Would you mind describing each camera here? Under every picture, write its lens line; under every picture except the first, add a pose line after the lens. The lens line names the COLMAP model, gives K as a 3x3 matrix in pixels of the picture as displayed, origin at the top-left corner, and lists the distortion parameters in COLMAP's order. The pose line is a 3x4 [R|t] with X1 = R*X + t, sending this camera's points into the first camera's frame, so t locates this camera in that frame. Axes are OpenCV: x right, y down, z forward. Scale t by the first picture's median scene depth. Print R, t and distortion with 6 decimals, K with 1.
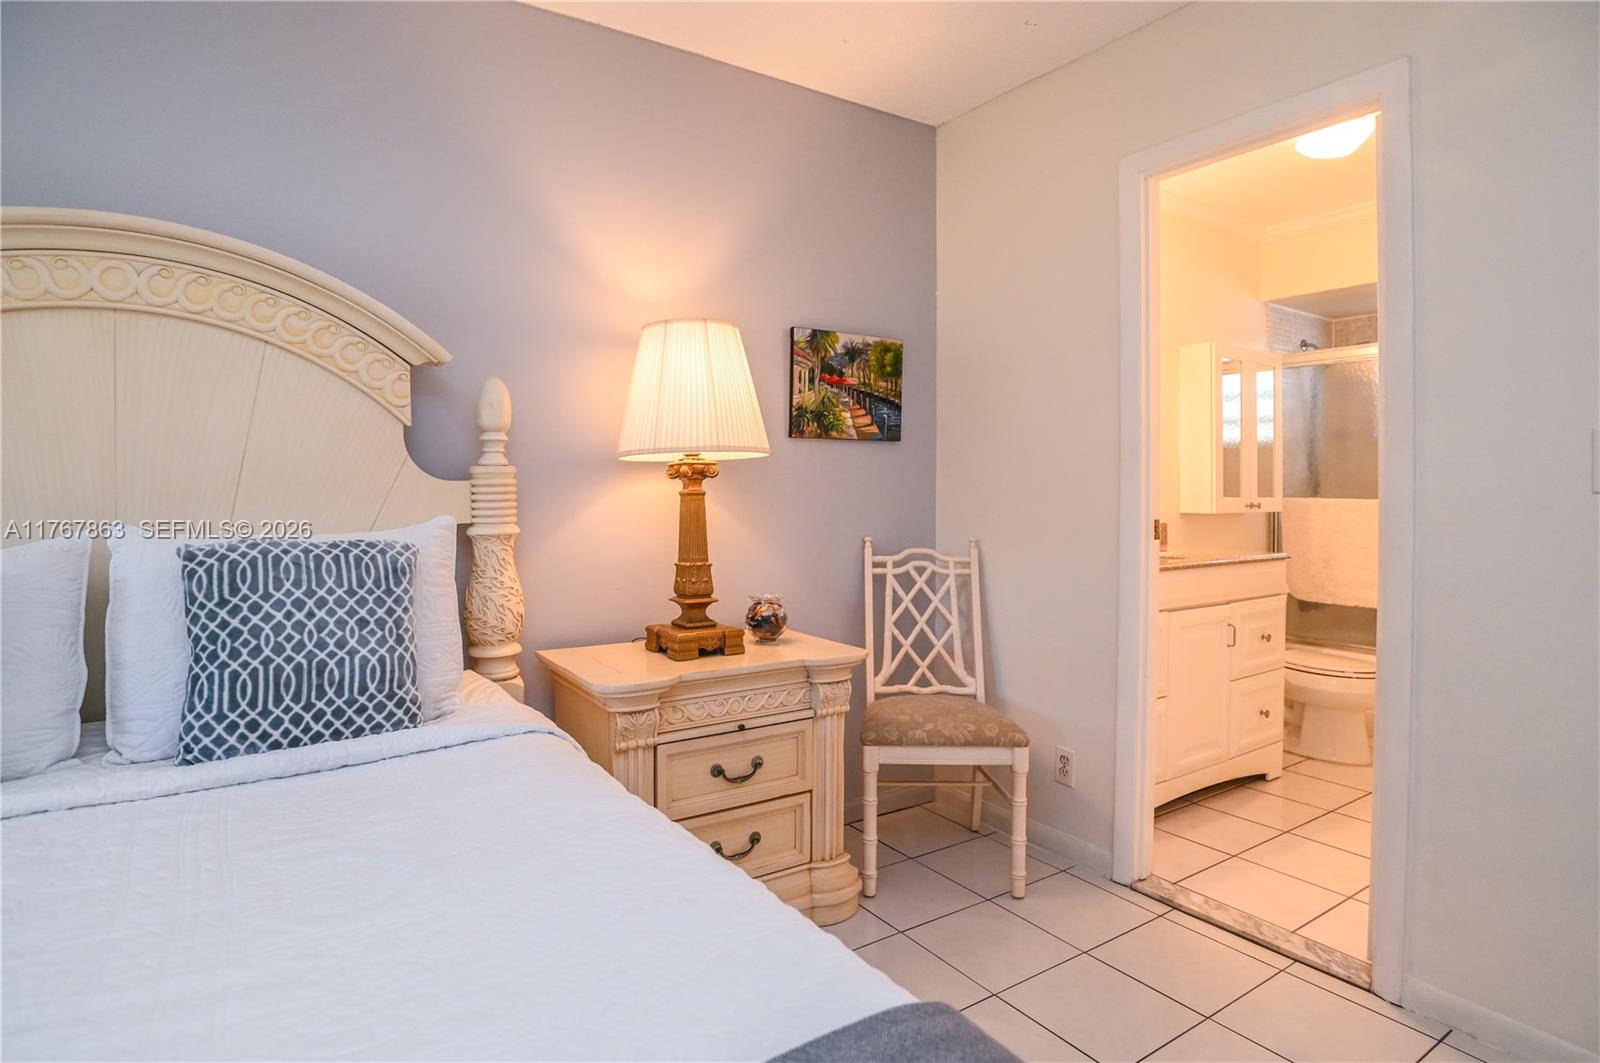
lens RADIAL K [[829.7, 0, 769.9], [0, 829.7, 487.4], [0, 0, 1]] dist [-0.059555, 0.000054]
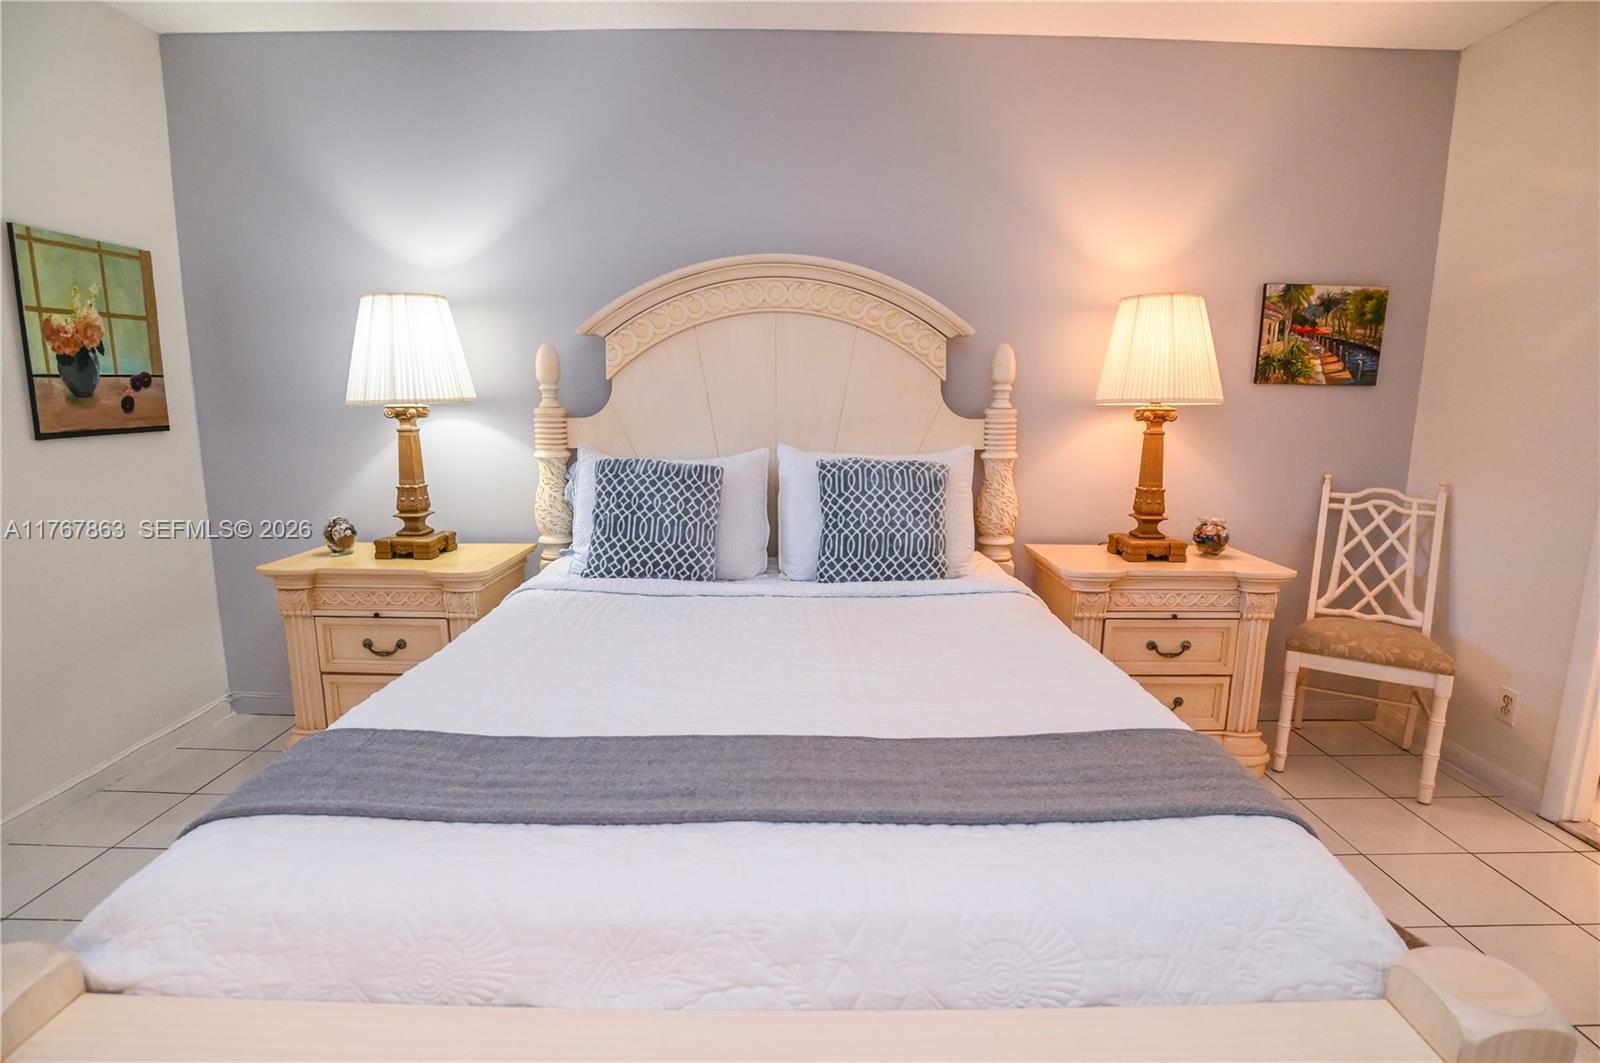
lens RADIAL K [[781.0, 0, 841.8], [0, 781.0, 523.7], [0, 0, 1]] dist [-0.027174, 0.000816]
pose [[0.864464, 0.093183, -0.493983, 0.092551], [-0.014775, 0.986955, 0.160318, -0.038674], [0.502478, -0.131291, 0.854564, -0.263085]]
